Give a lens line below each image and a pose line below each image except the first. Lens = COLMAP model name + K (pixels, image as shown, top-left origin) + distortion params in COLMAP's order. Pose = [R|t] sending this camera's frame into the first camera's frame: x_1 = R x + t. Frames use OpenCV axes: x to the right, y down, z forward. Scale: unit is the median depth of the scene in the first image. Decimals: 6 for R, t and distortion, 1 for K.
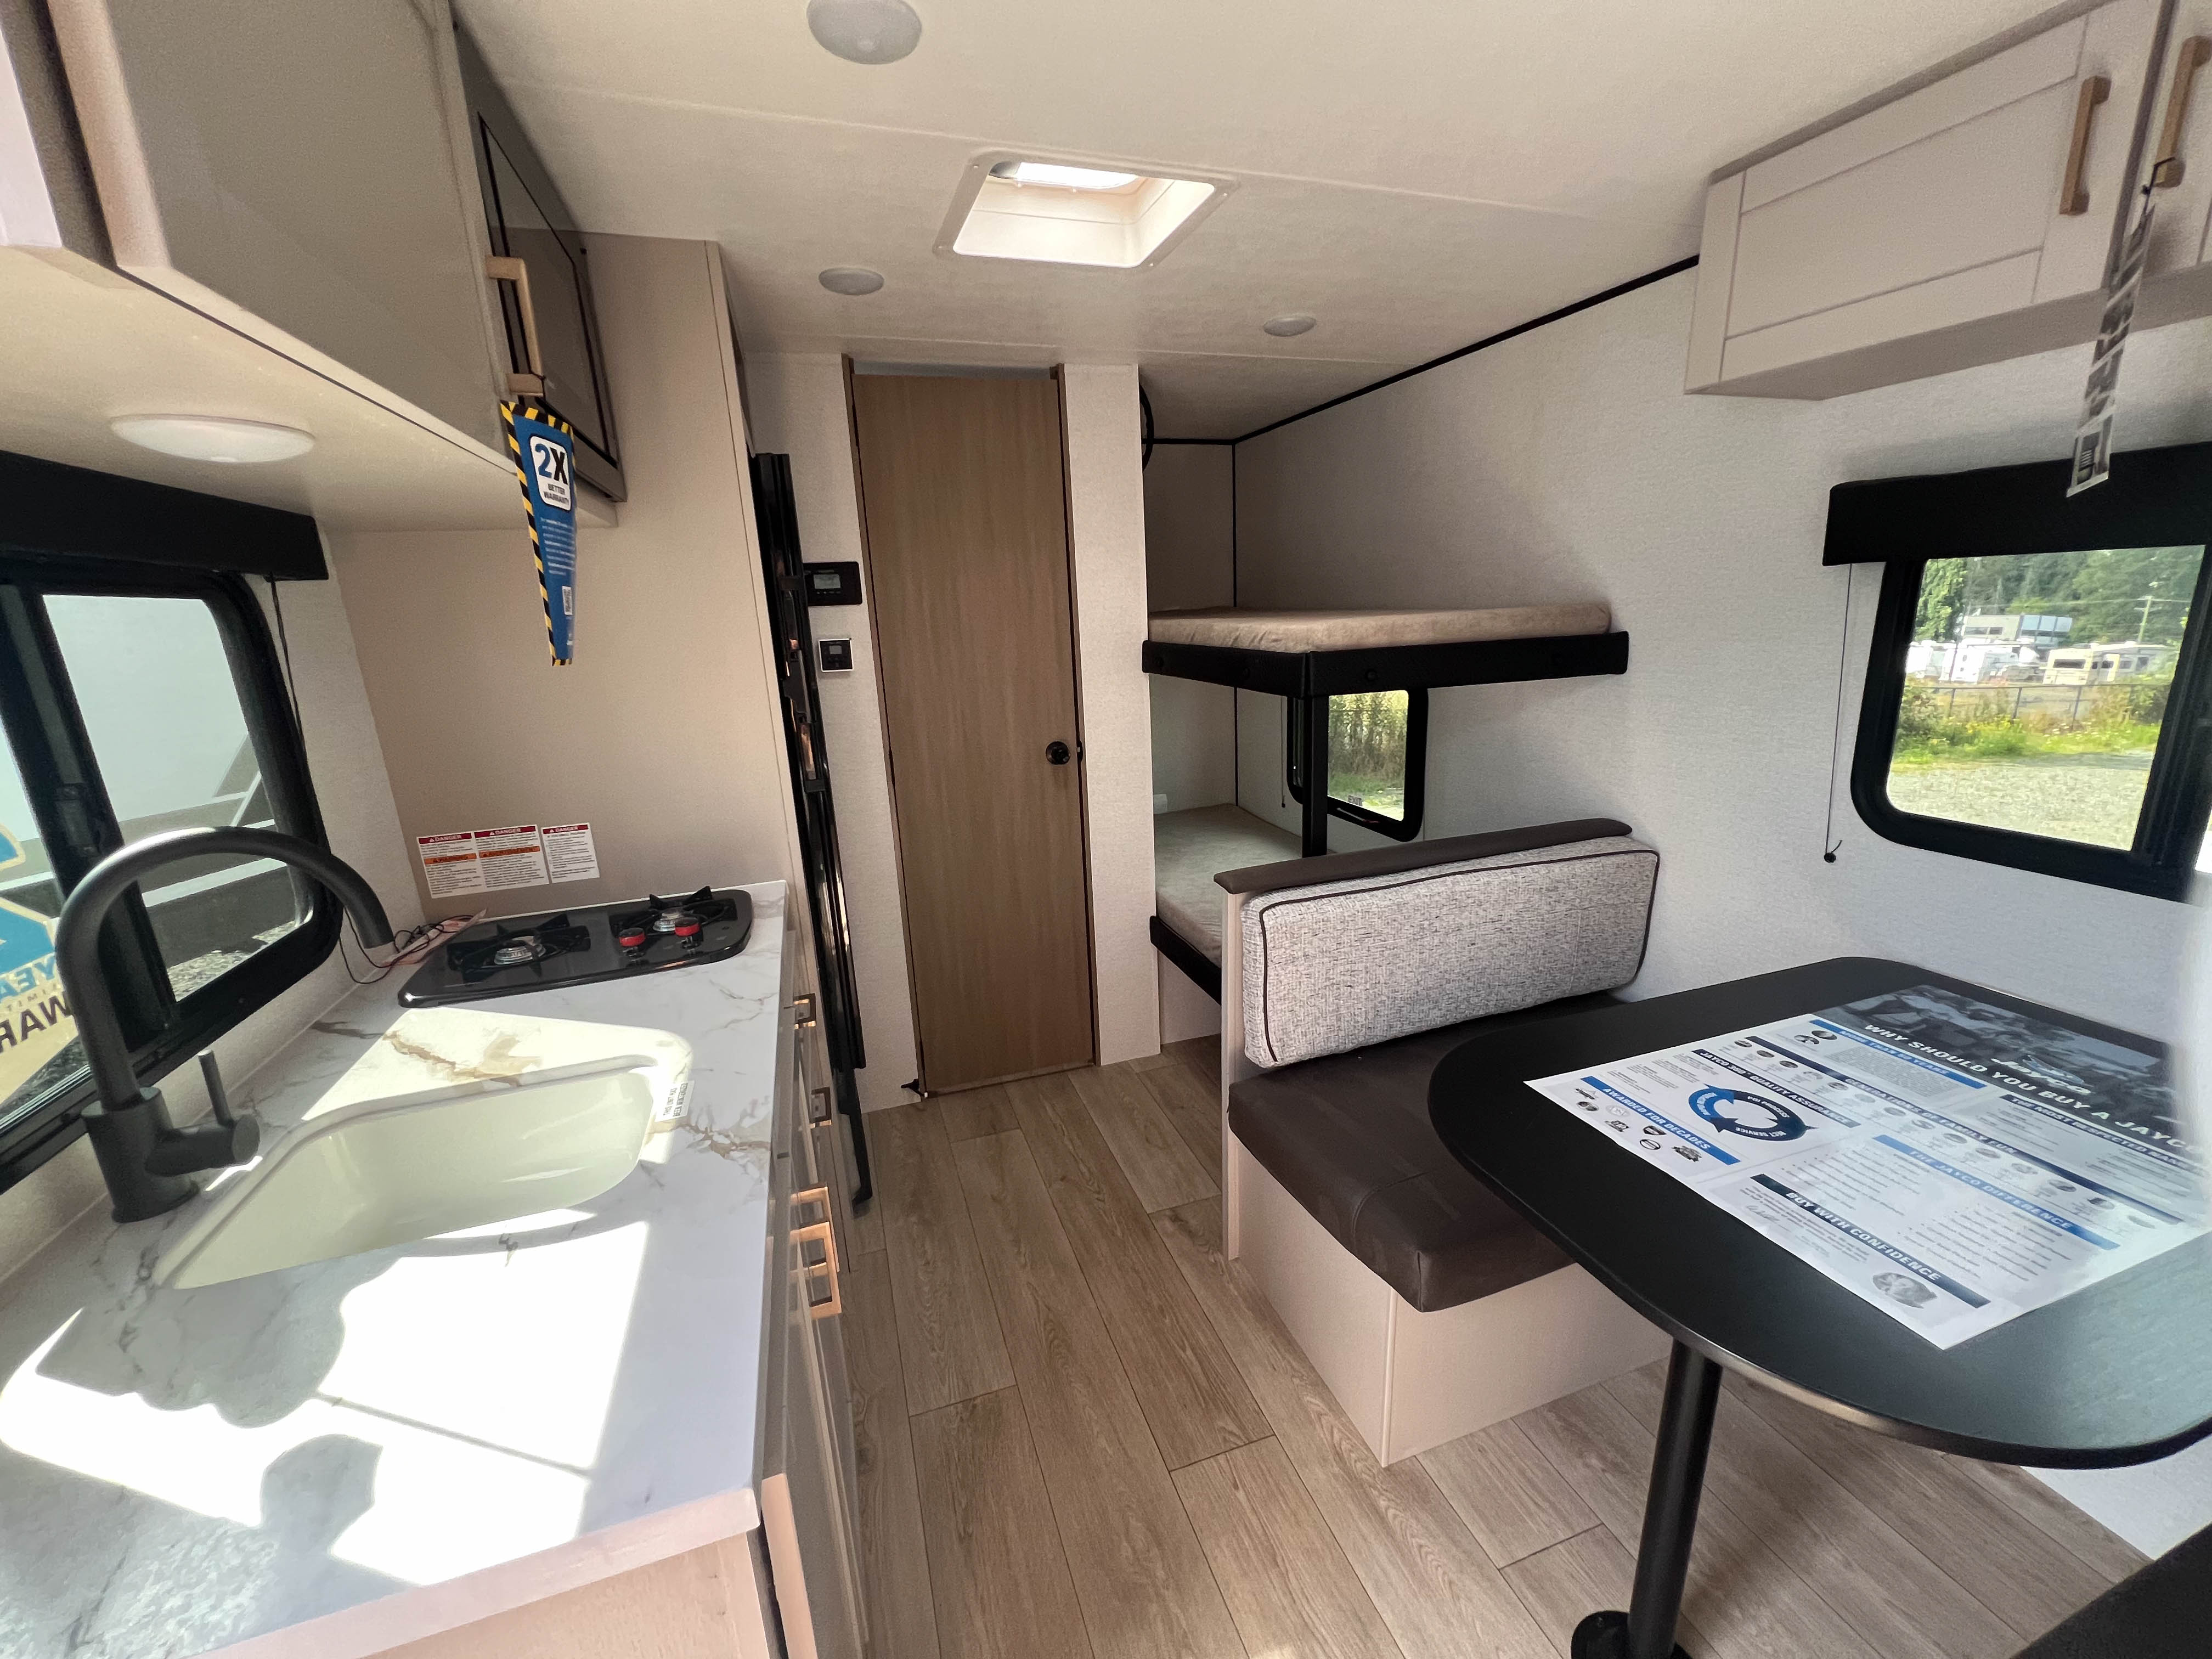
lens RADIAL K [[890.6, 0, 1106.3], [0, 890.6, 831.1], [0, 0, 1]] dist [-0.000260, -0.000228]
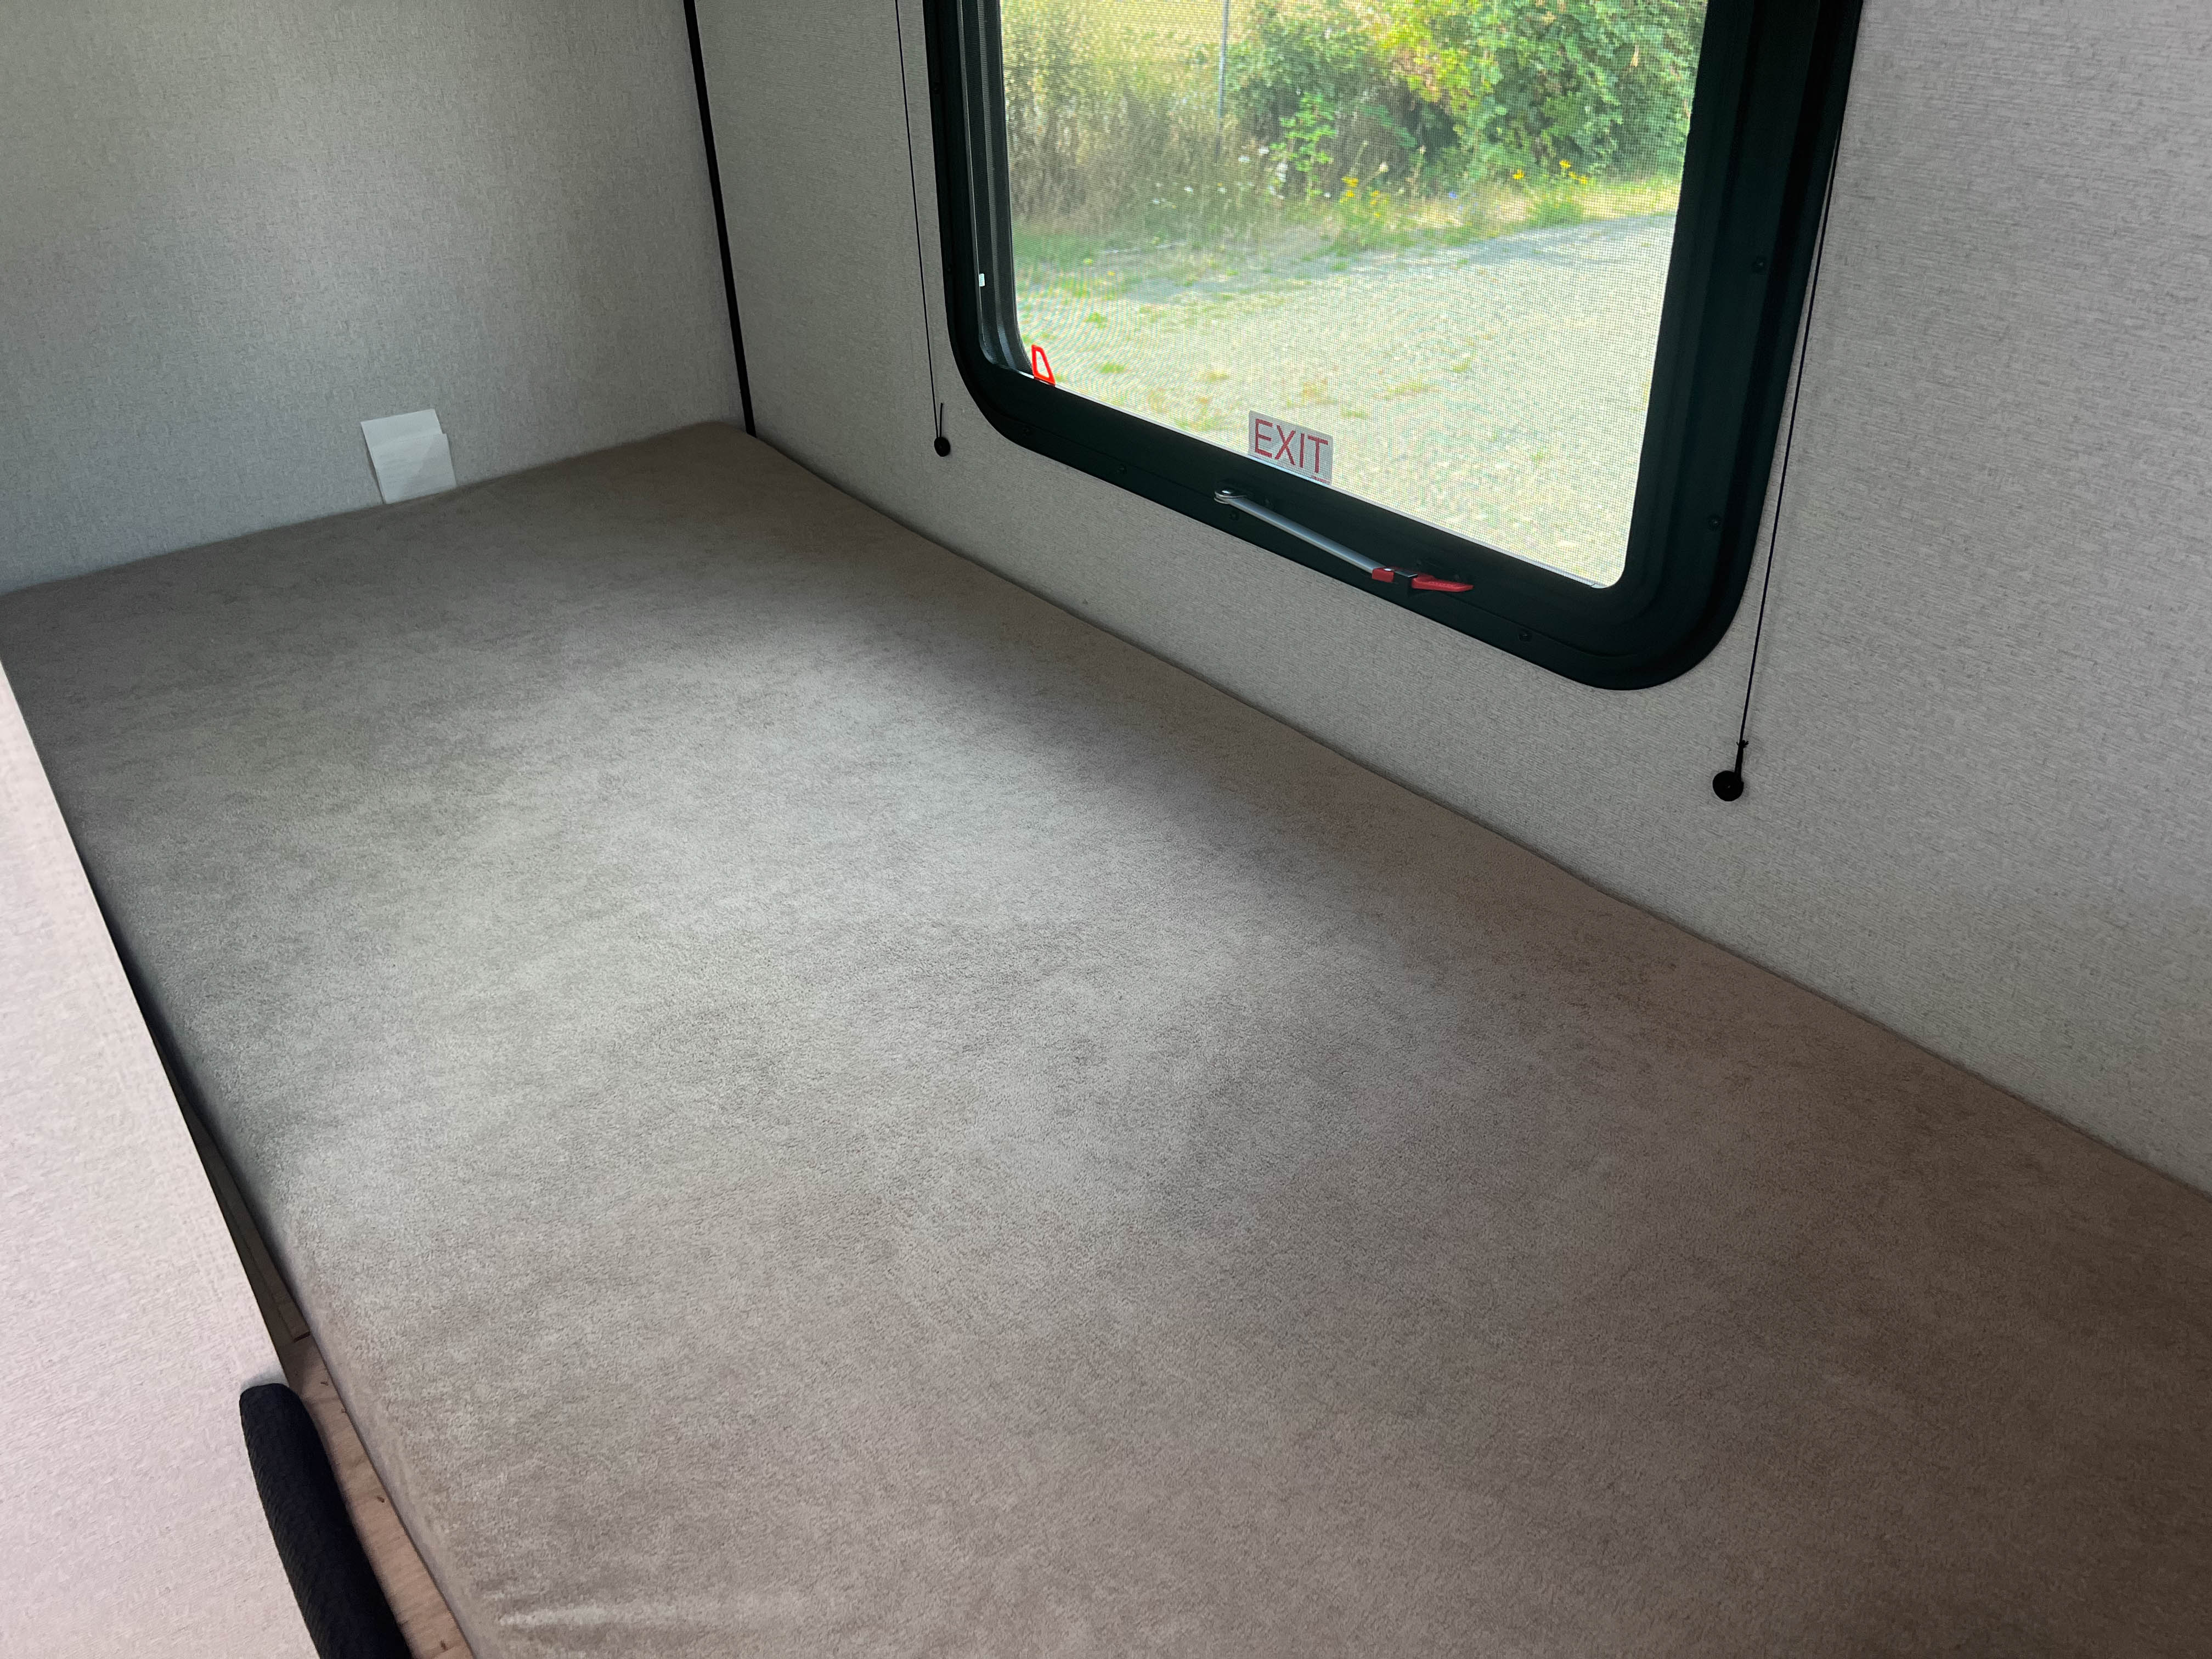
lens RADIAL K [[1661.8, 0, 1105.4], [0, 1661.8, 807.7], [0, 0, 1]] dist [0.070801, -0.092431]
pose [[0.944810, -0.145885, 0.293347, 0.204923], [0.060851, 0.957949, 0.280411, -0.125942], [-0.321919, -0.247085, 0.913957, 1.201163]]
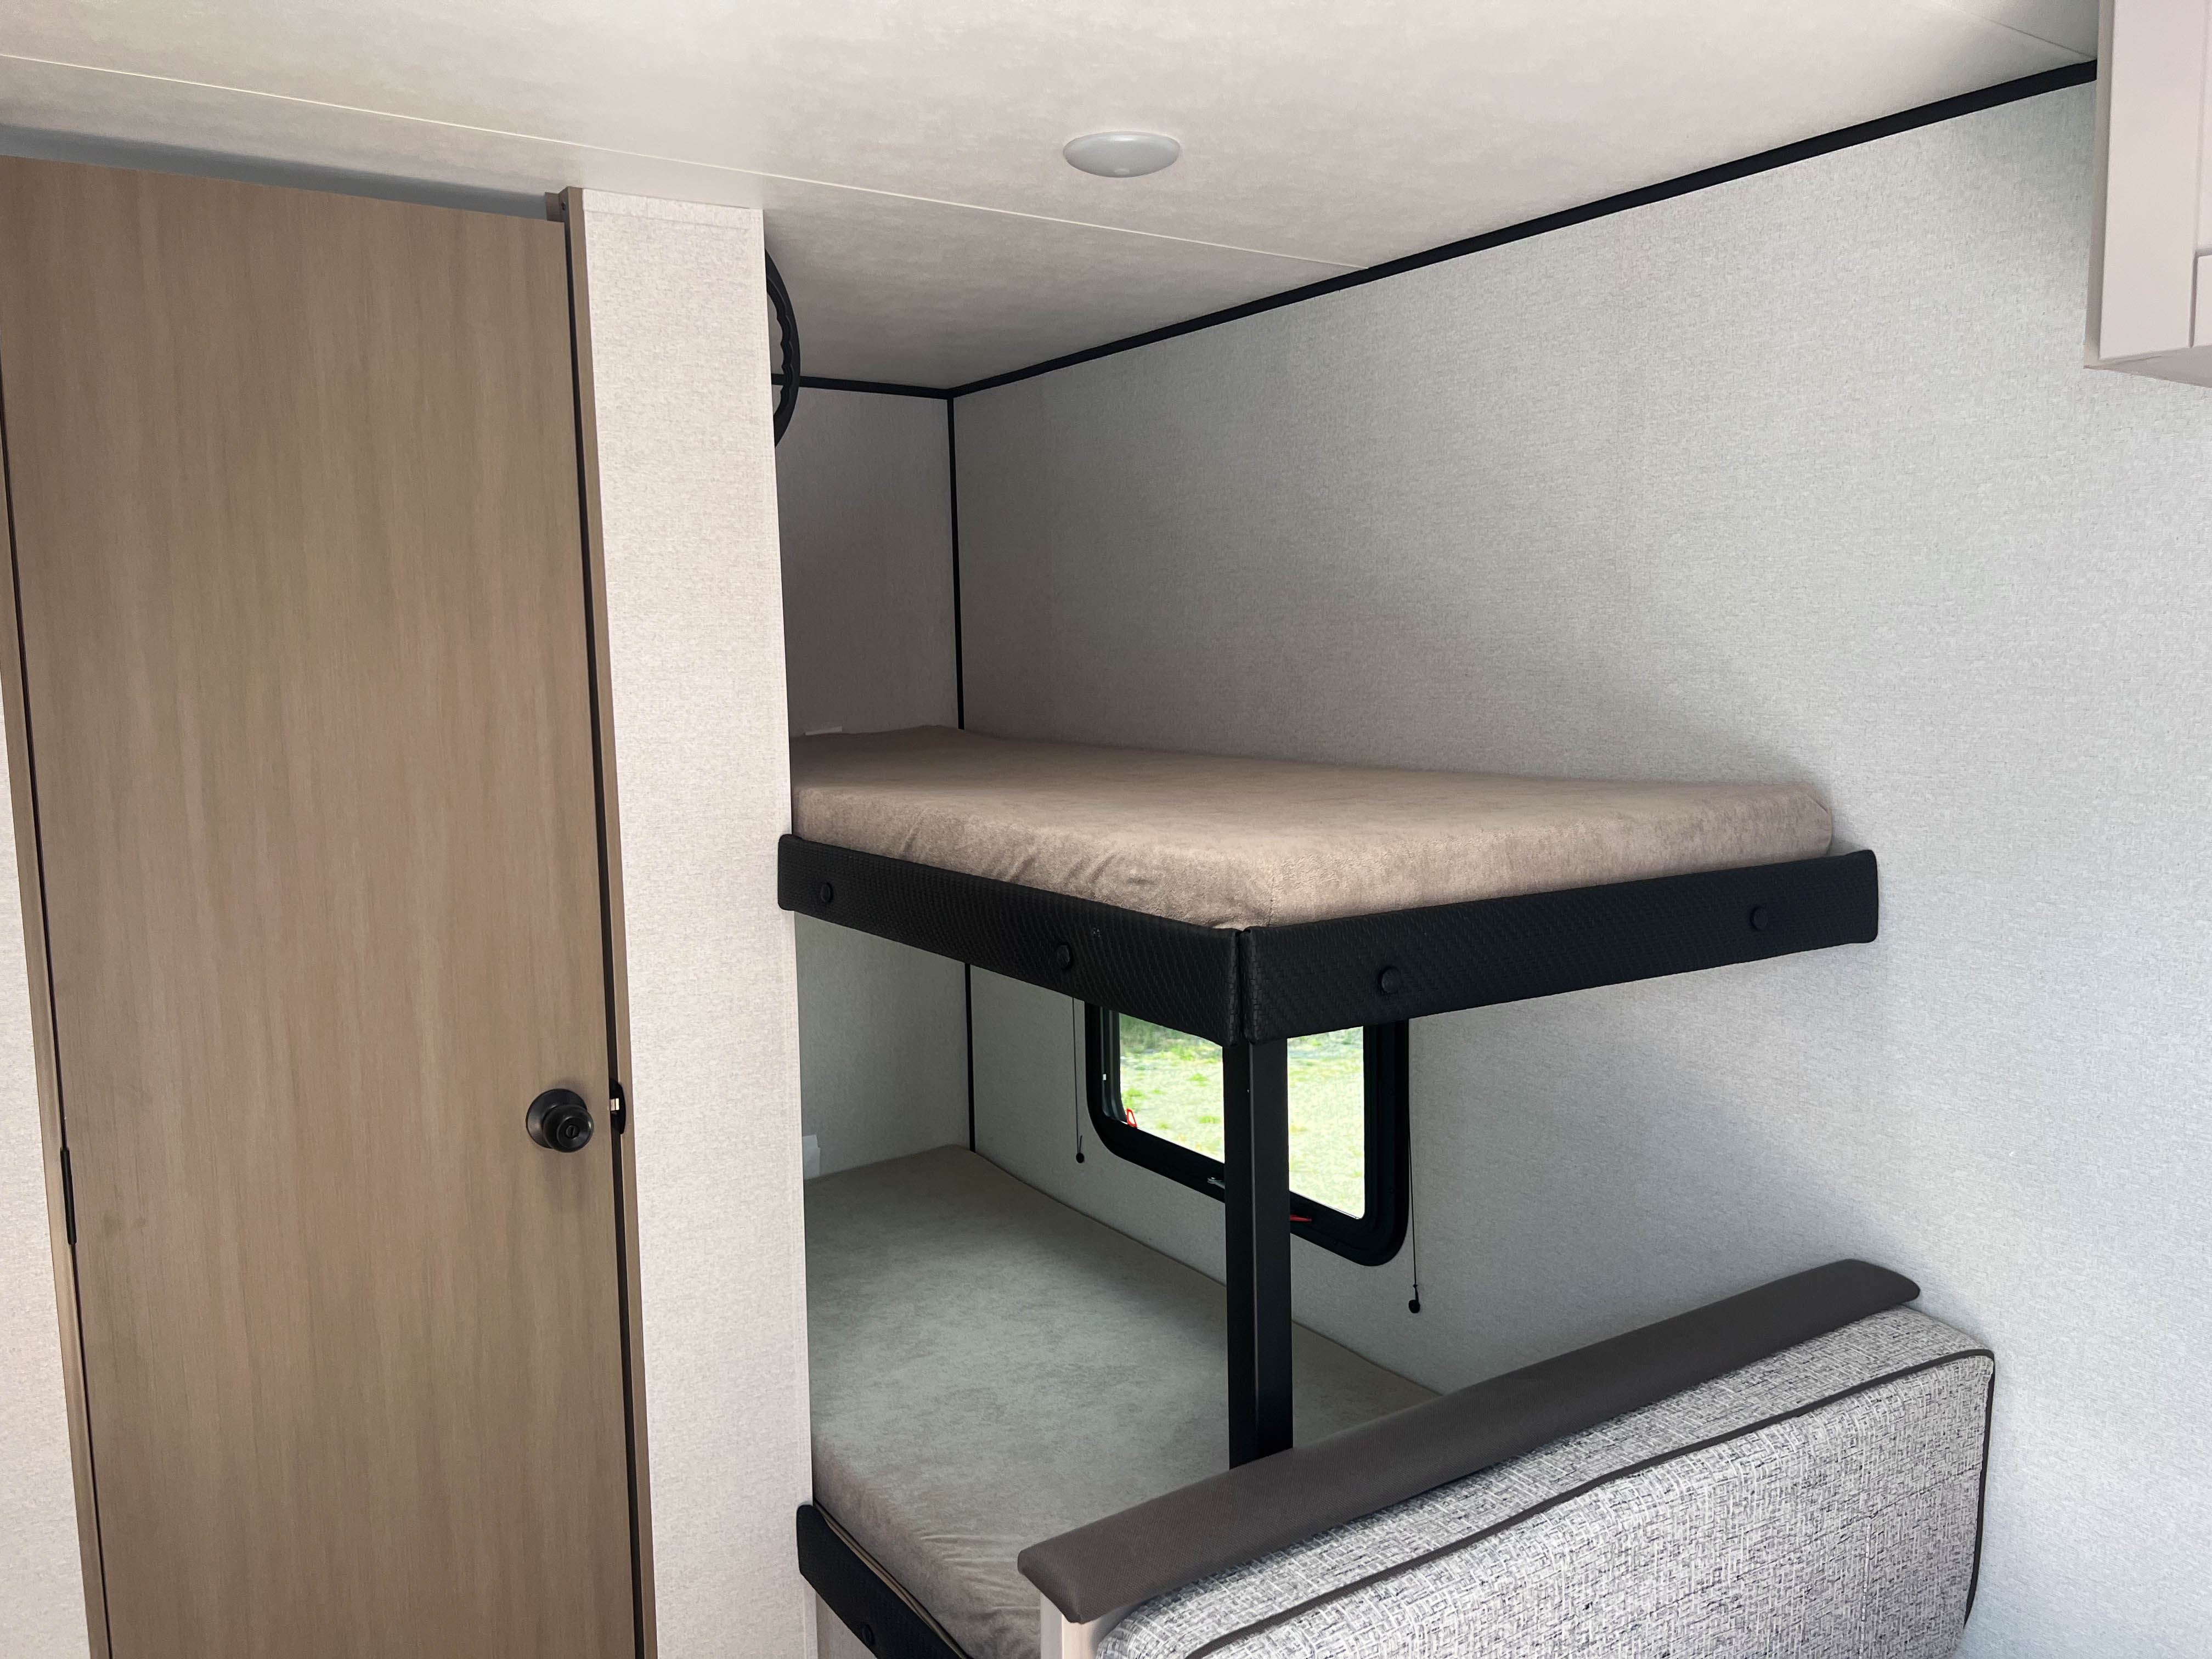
lens RADIAL K [[1675.6, 0, 1104.3], [0, 1675.6, 826.7], [0, 0, 1]] dist [0.075475, -0.091844]
pose [[0.966266, 0.000030, 0.257546, -0.022696], [0.039175, 0.988347, -0.147092, -0.150378], [-0.254550, 0.152219, 0.955005, 0.327321]]
